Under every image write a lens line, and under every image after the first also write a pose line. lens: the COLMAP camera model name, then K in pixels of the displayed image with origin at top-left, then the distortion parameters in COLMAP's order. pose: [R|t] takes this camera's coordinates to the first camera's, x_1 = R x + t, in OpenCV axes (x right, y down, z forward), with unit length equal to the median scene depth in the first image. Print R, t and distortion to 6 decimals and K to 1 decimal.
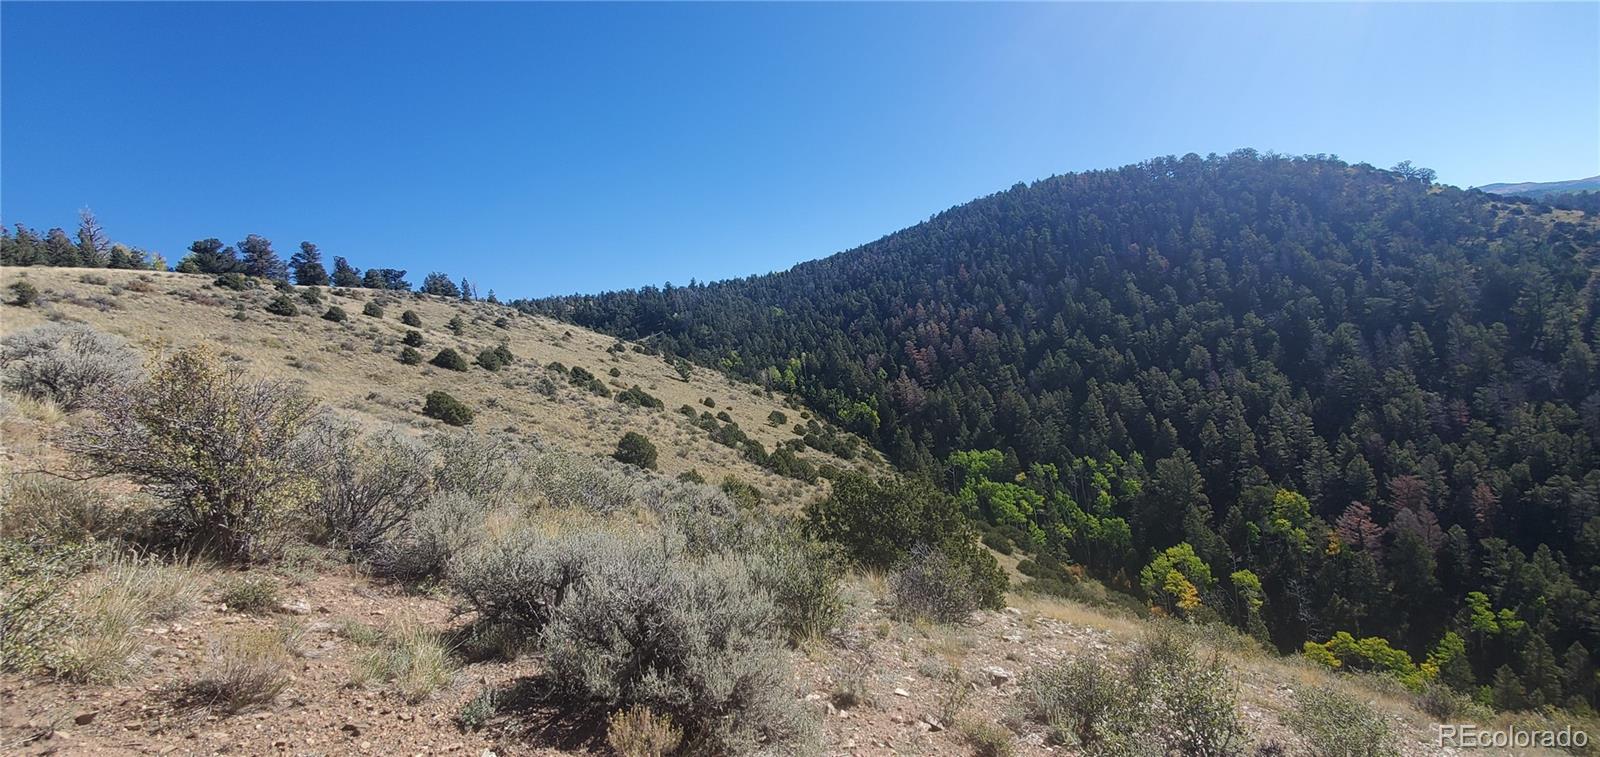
lens RADIAL K [[1159.9, 0, 800.0], [0, 1159.9, 378.5], [0, 0, 1]] dist [-0.002148, 0.000230]
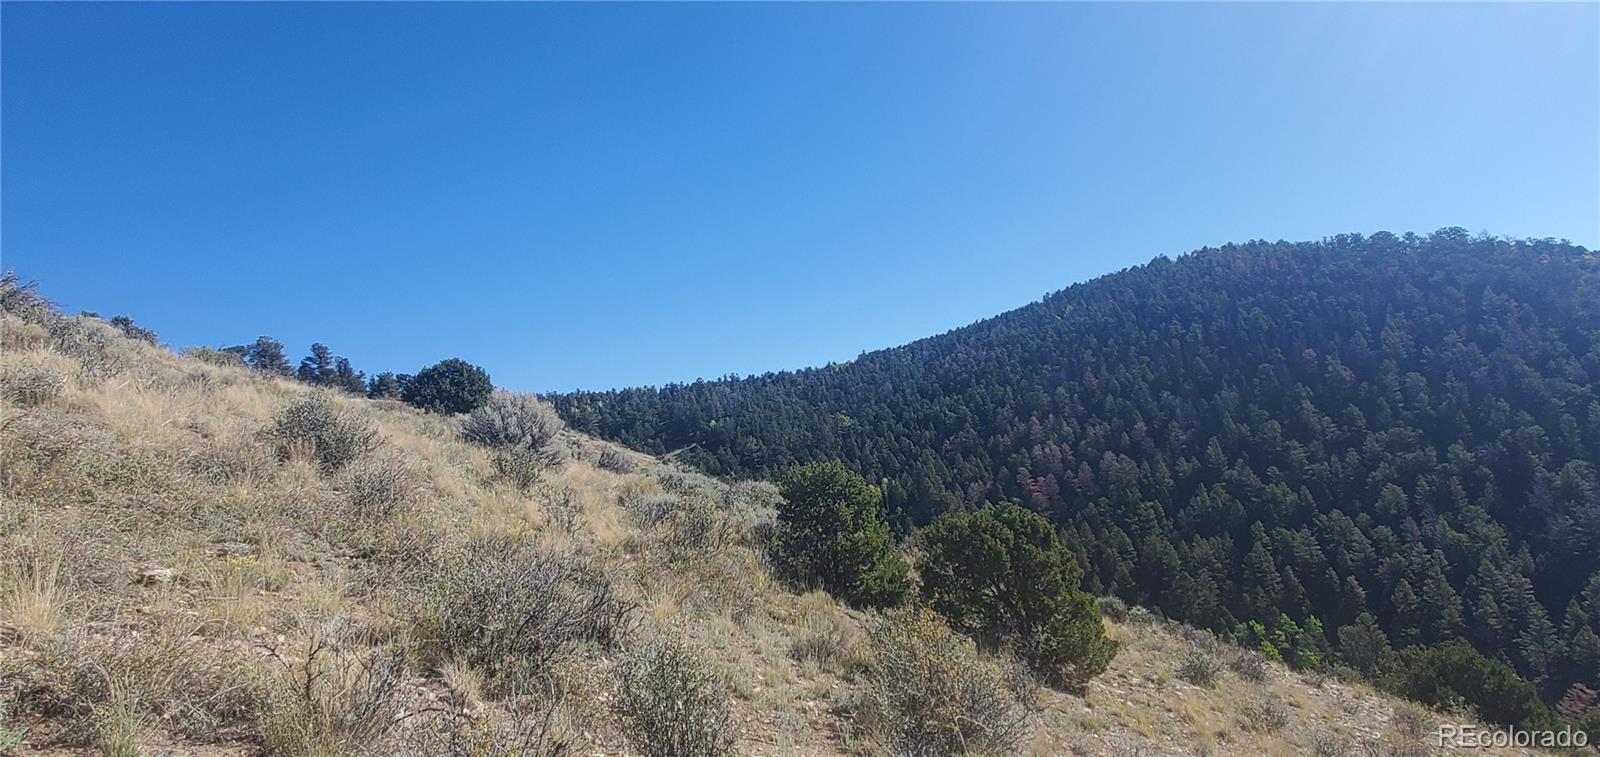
lens RADIAL K [[1160.5, 0, 800.4], [0, 1160.5, 326.8], [0, 0, 1]] dist [-0.003197, 0.004447]
pose [[0.994138, 0.000675, -0.108113, 0.026792], [-0.018917, 0.985640, -0.167797, 0.008442], [0.106447, 0.168859, 0.979875, 0.177653]]
